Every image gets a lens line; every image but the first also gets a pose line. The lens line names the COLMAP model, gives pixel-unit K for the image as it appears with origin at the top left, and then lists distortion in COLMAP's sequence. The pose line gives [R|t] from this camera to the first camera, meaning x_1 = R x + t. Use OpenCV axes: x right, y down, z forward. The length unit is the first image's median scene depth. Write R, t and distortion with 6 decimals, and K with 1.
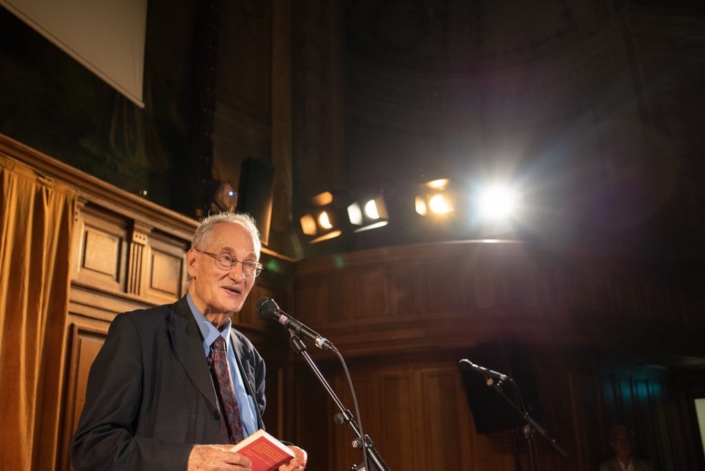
lens RADIAL K [[687.8, 0, 356.7], [0, 687.8, 235.5], [0, 0, 1]] dist [-0.104599, 0.111704]
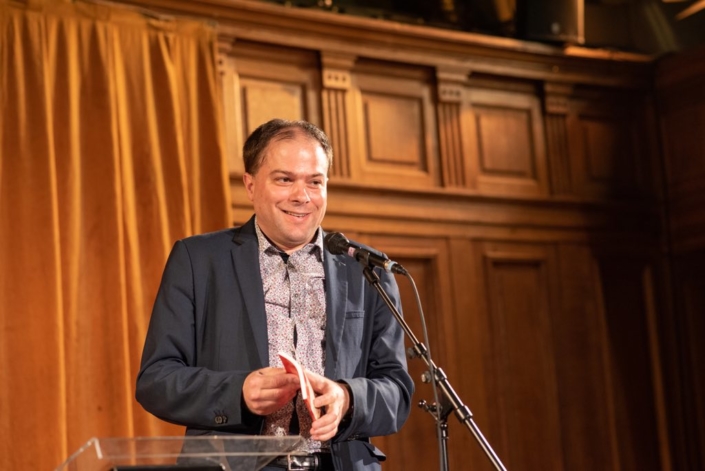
lens RADIAL K [[1727.2, 0, 352.5], [0, 1727.2, 235.5], [0, 0, 1]] dist [0.032798, 0.273889]
pose [[0.908369, -0.104907, -0.404797, 0.280853], [0.175809, 0.974120, 0.142064, -0.074347], [0.379418, -0.200214, 0.903303, -0.356443]]
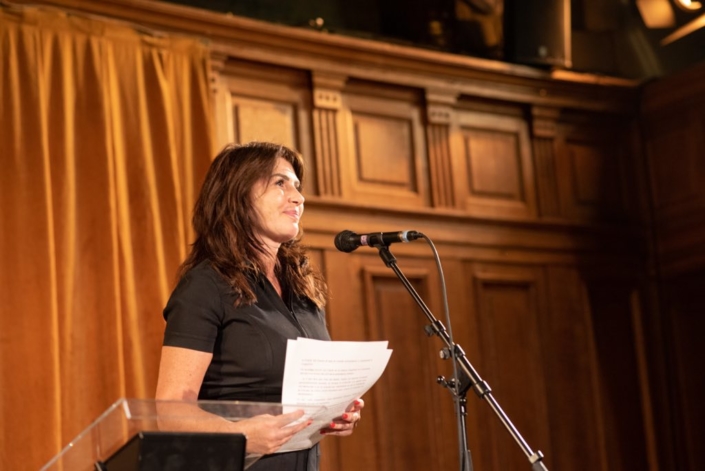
lens RADIAL K [[1727.2, 0, 352.5], [0, 1727.2, 235.5], [0, 0, 1]] dist [0.032798, 0.273889]
pose [[0.916428, -0.121078, -0.381443, 0.255127], [0.174980, 0.978428, 0.109820, -0.041146], [0.359918, -0.167387, 0.917846, -0.373188]]
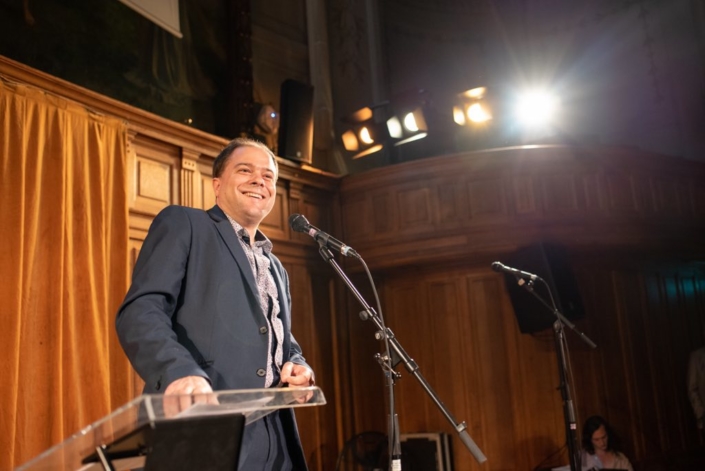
lens RADIAL K [[687.8, 0, 356.7], [0, 687.8, 235.5], [0, 0, 1]] dist [-0.104599, 0.111704]
pose [[0.995462, -0.050165, -0.080861, 0.020454], [0.059992, 0.990457, 0.124080, -0.002975], [0.073865, -0.128368, 0.988972, -0.041170]]
